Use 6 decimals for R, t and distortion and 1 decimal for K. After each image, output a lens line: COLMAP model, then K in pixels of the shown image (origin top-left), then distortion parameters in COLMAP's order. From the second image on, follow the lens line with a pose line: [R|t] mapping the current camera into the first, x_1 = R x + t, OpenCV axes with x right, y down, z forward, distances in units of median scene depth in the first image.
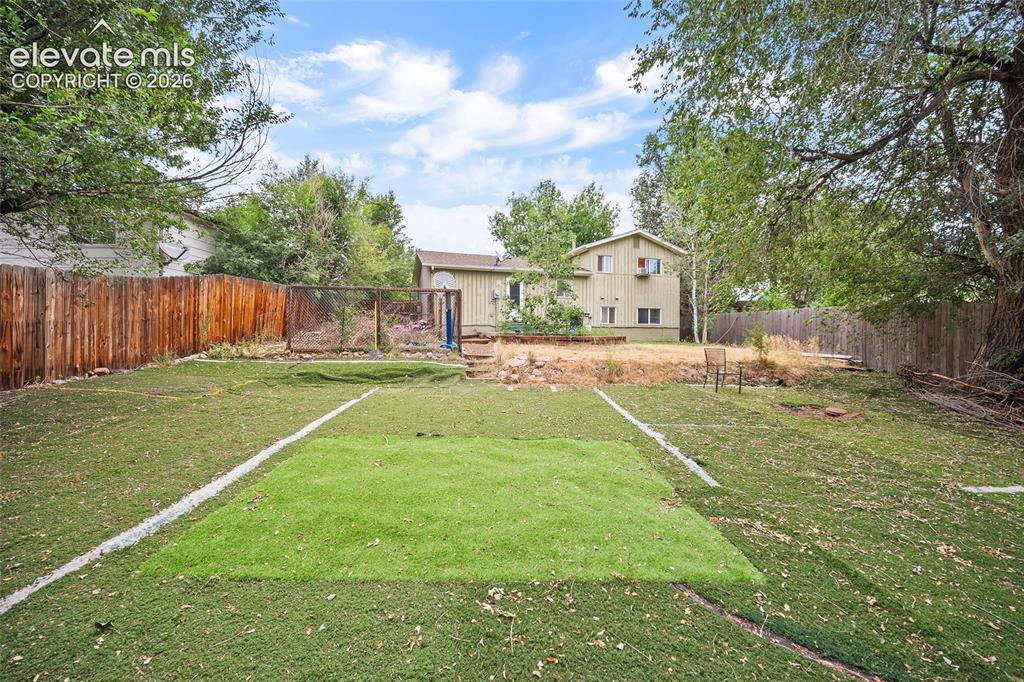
lens RADIAL K [[407.9, 0, 512.2], [0, 407.9, 343.8], [0, 0, 1]] dist [0.000198, 0.000315]
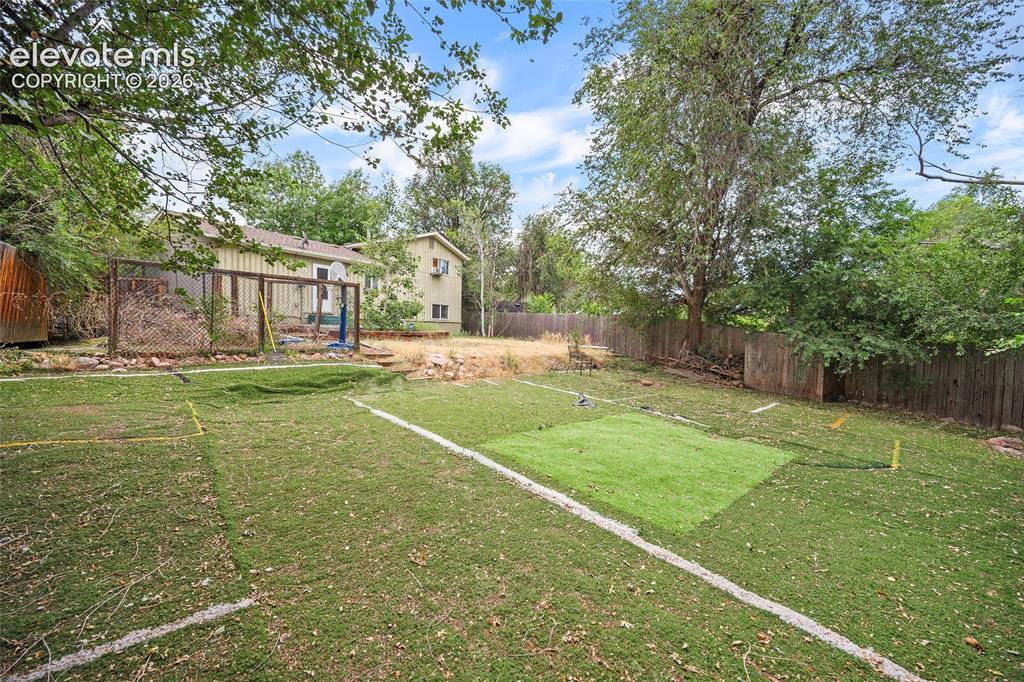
lens RADIAL K [[407.9, 0, 513.0], [0, 407.9, 339.8], [0, 0, 1]] dist [0.000198, 0.000315]
pose [[0.746990, -0.007328, 0.664795, -0.281719], [-0.006056, 0.999823, 0.017826, -0.014124], [-0.664808, -0.017342, 0.746813, 0.047139]]
